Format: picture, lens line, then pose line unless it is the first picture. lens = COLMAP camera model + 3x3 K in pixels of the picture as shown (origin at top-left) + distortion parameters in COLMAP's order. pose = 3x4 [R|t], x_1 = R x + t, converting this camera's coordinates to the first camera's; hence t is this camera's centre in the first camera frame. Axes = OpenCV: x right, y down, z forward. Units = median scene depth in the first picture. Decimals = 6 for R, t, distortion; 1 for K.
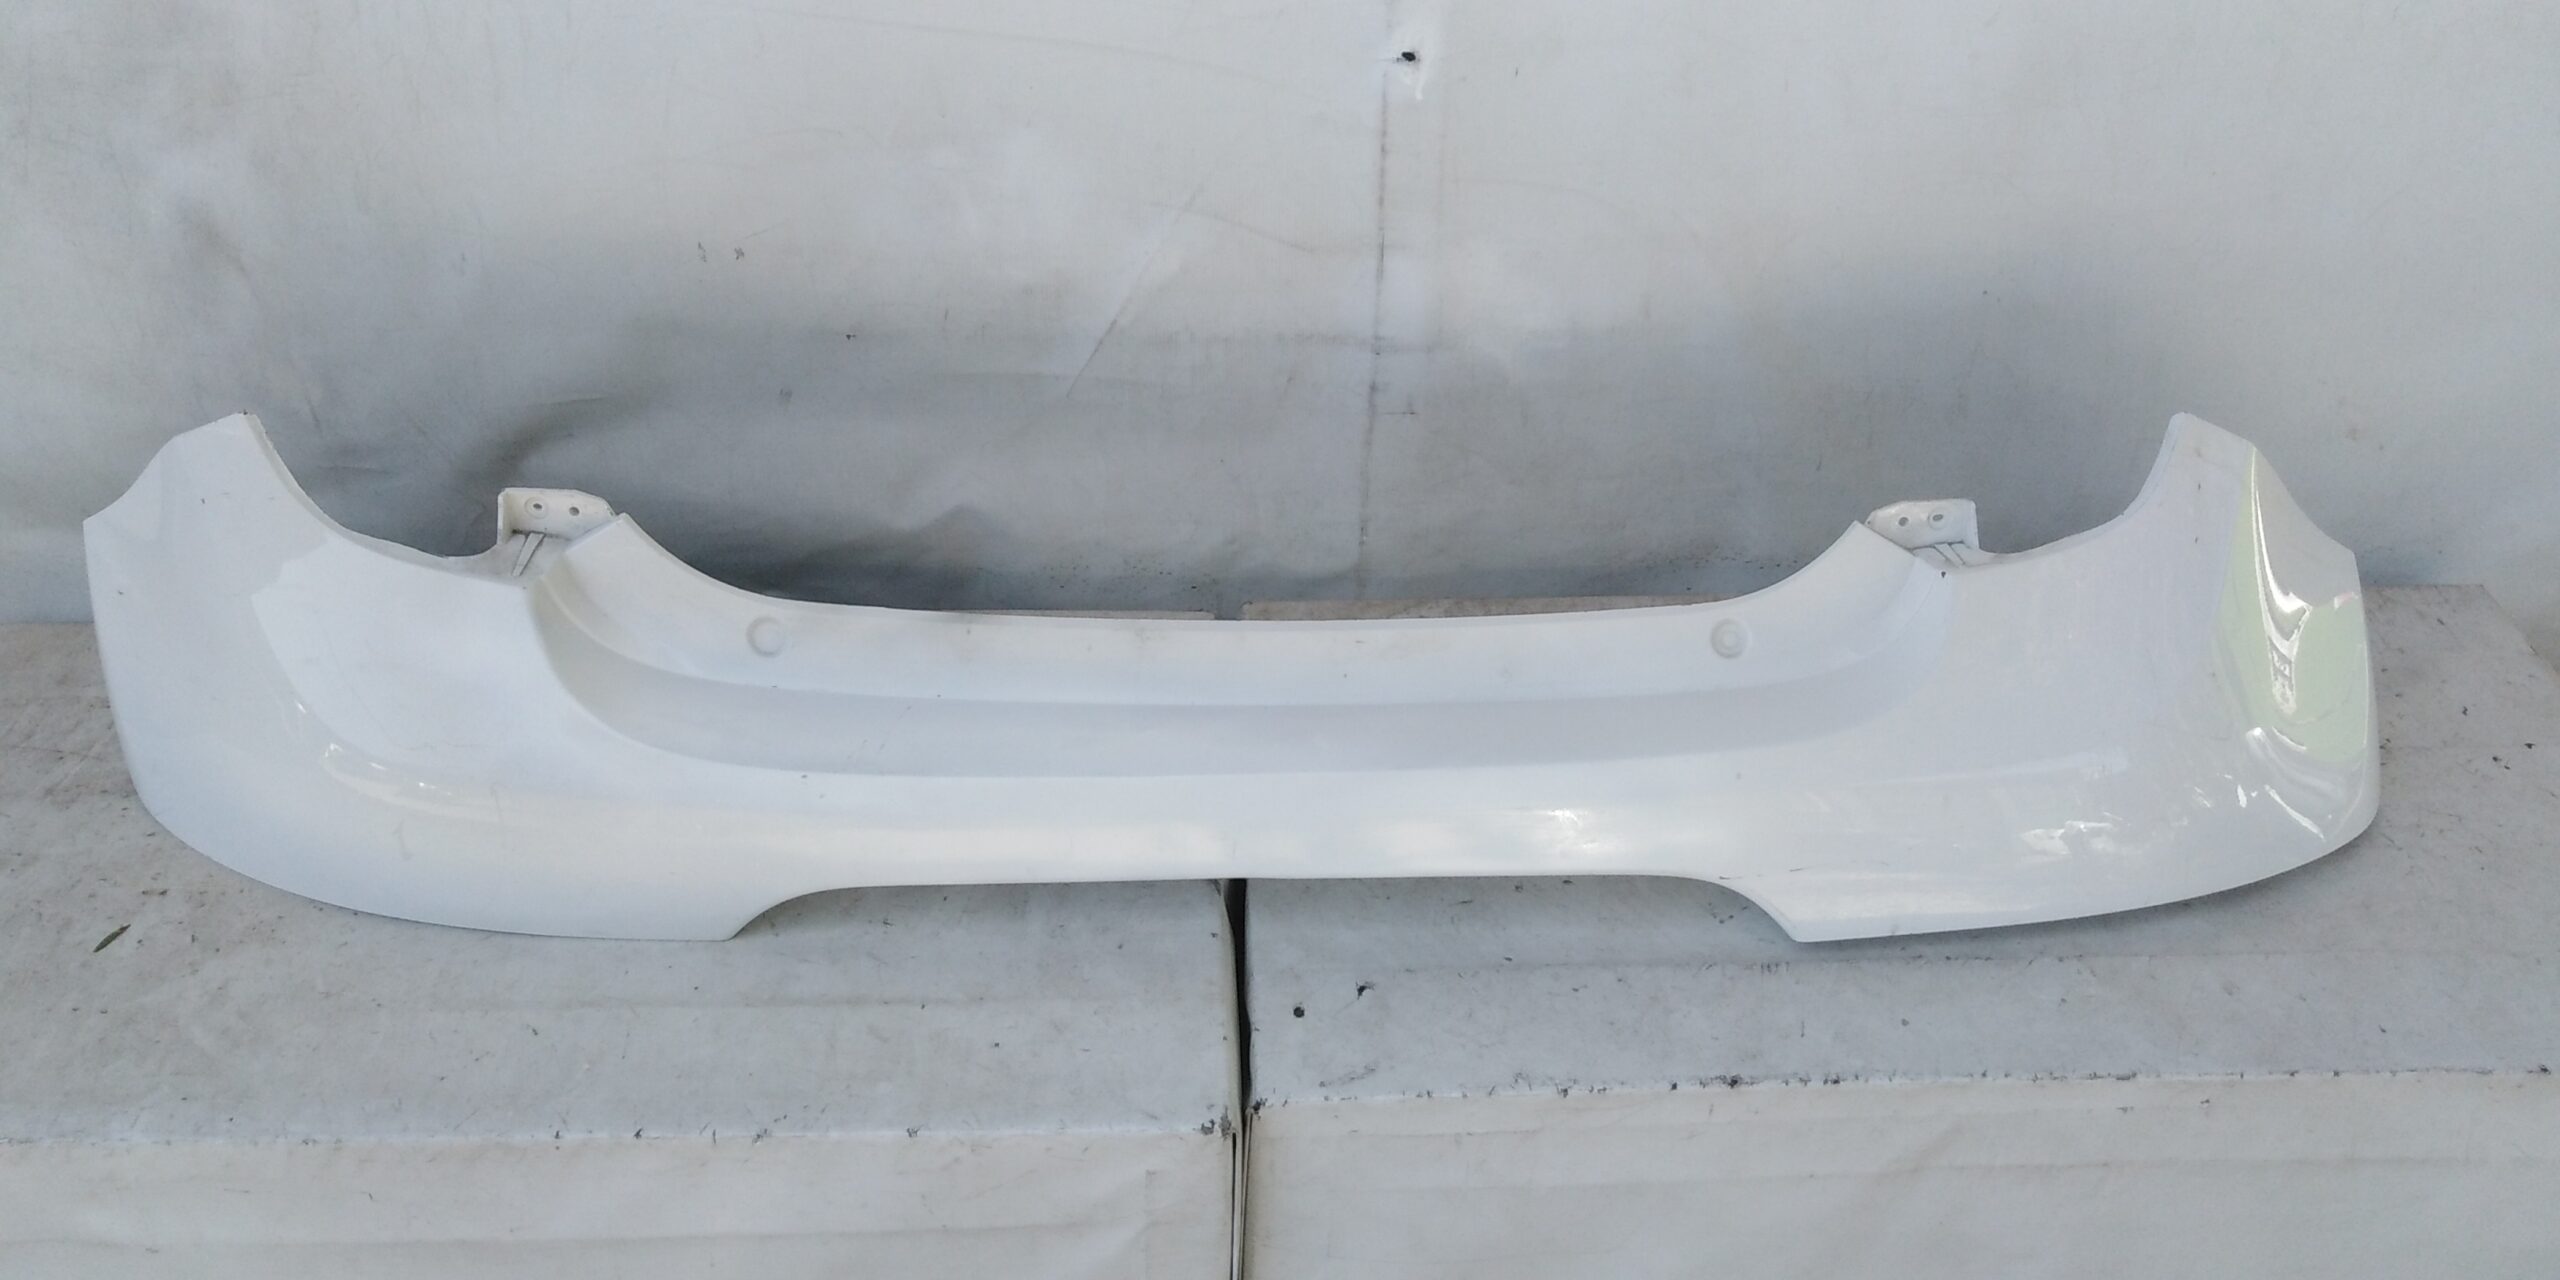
lens RADIAL K [[1967.1, 0, 1284.6], [0, 1967.1, 674.2], [0, 0, 1]] dist [0.002726, -0.001820]
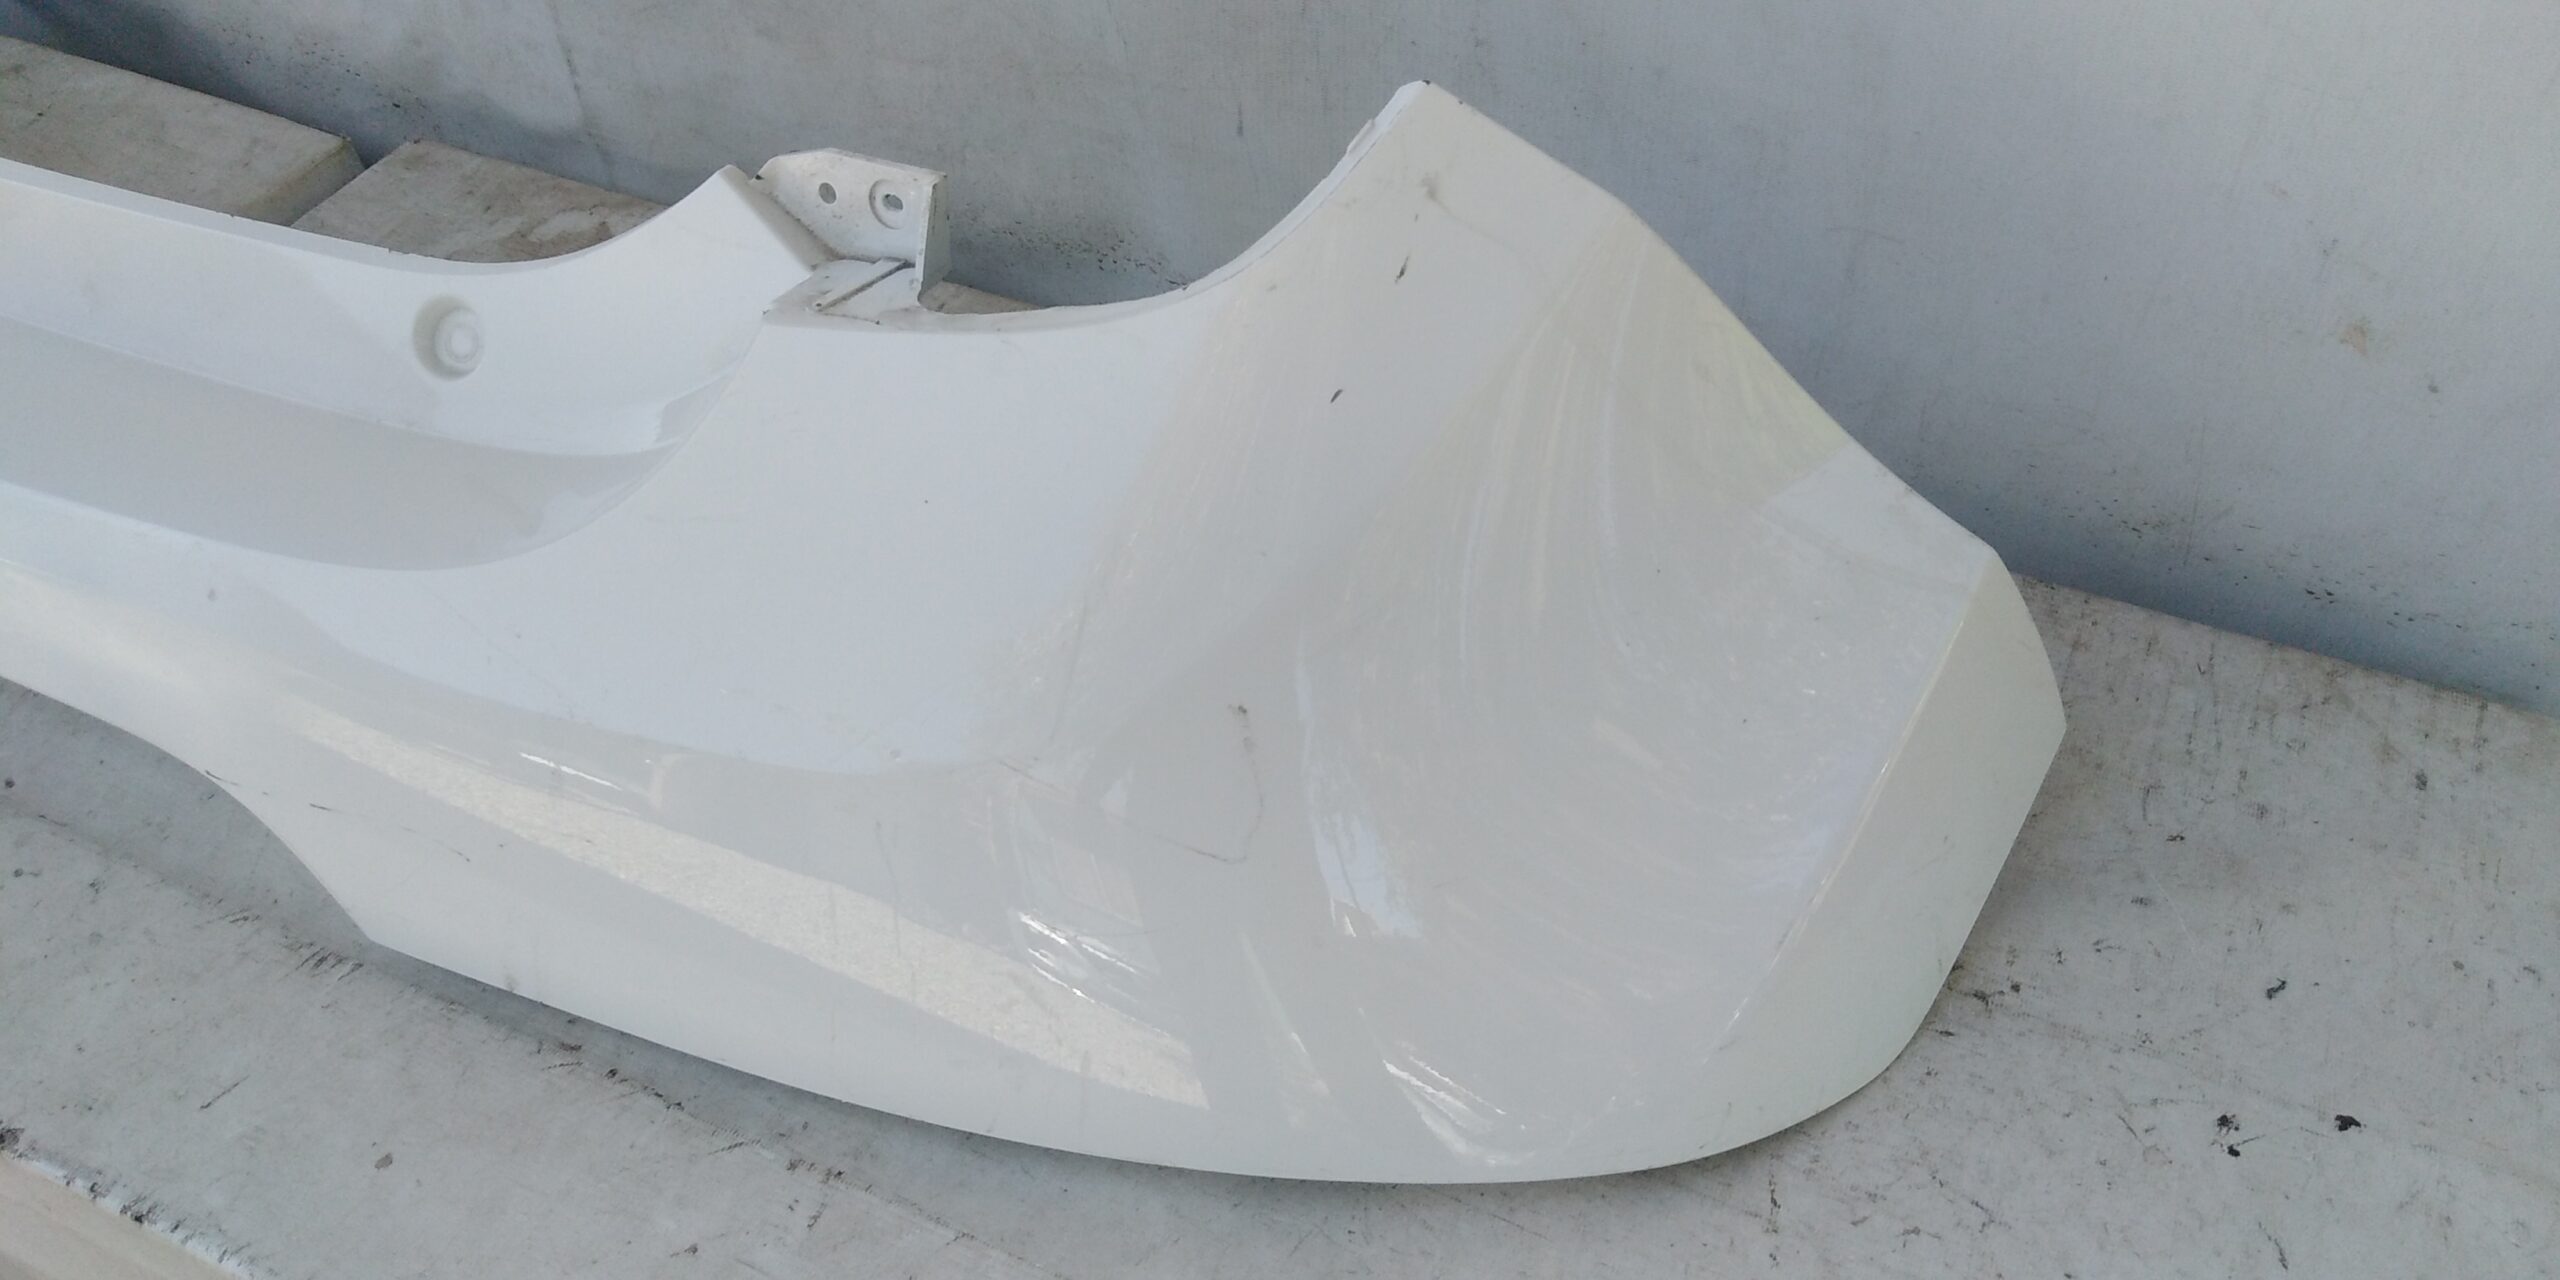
lens RADIAL K [[1967.1, 0, 1284.6], [0, 1967.1, 674.2], [0, 0, 1]] dist [0.002726, -0.001820]
pose [[0.895300, 0.313927, -0.316051, 0.605618], [-0.259158, 0.944122, 0.203641, -0.094378], [0.362320, -0.100412, 0.926629, 0.602704]]
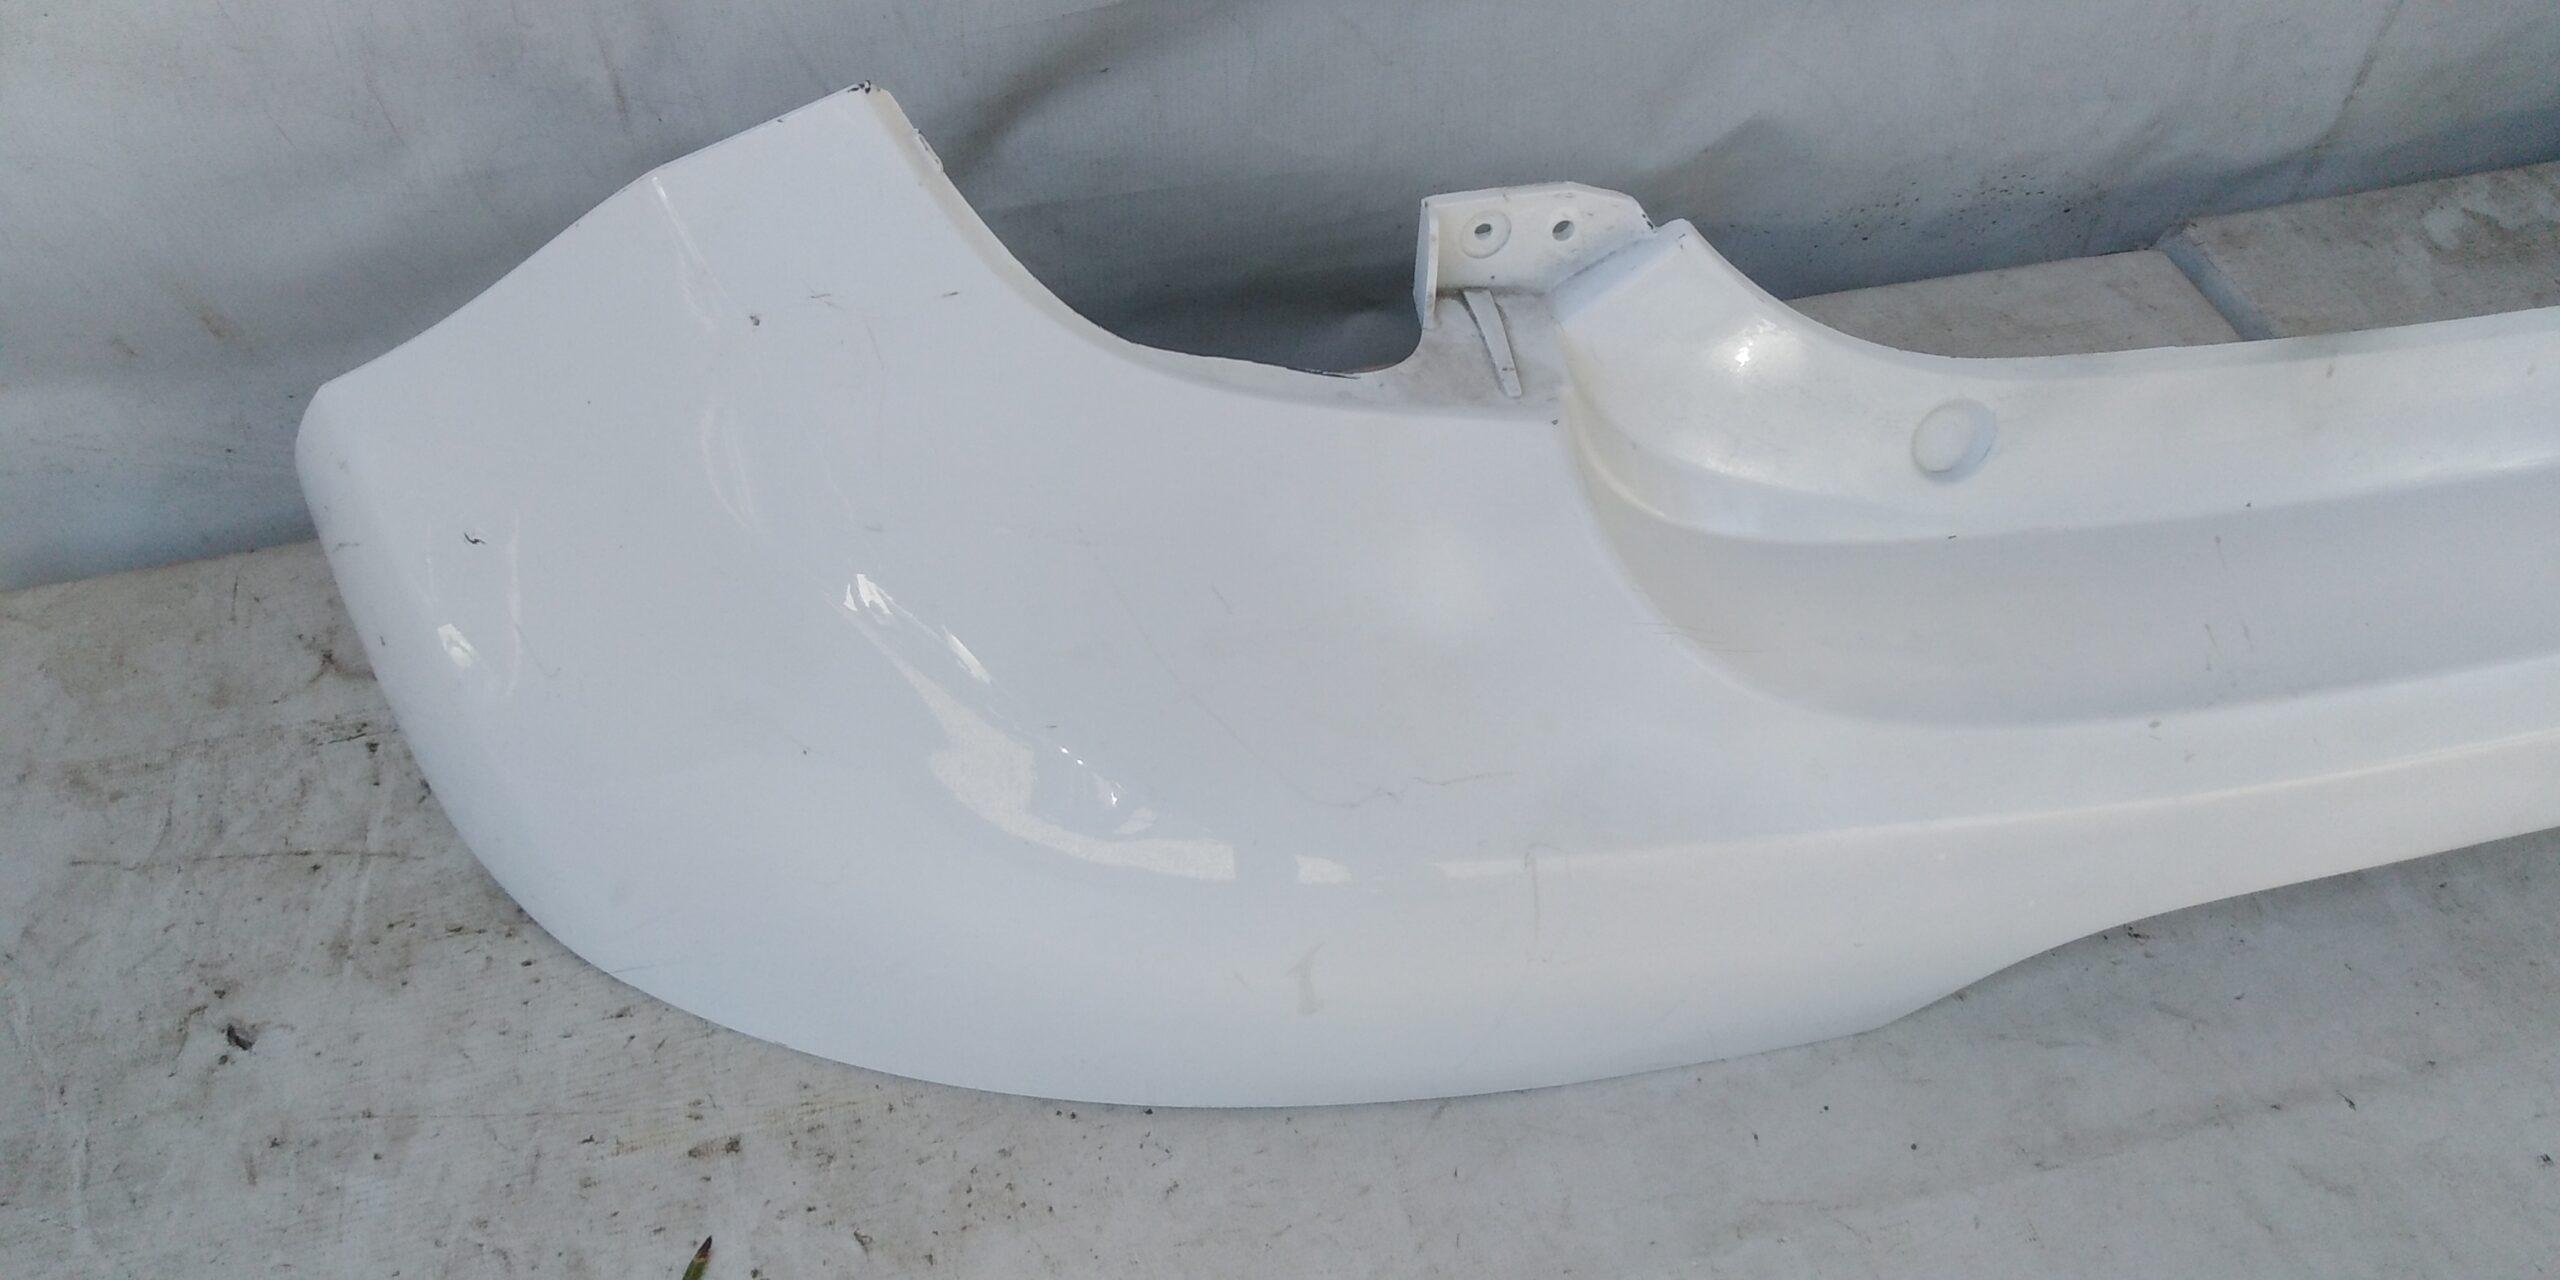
lens RADIAL K [[1967.1, 0, 1284.6], [0, 1967.1, 674.2], [0, 0, 1]] dist [0.002726, -0.001820]
pose [[0.974683, -0.164537, 0.151396, -0.496225], [0.128241, 0.966048, 0.224289, -0.091421], [-0.183160, -0.199196, 0.962691, 0.540026]]
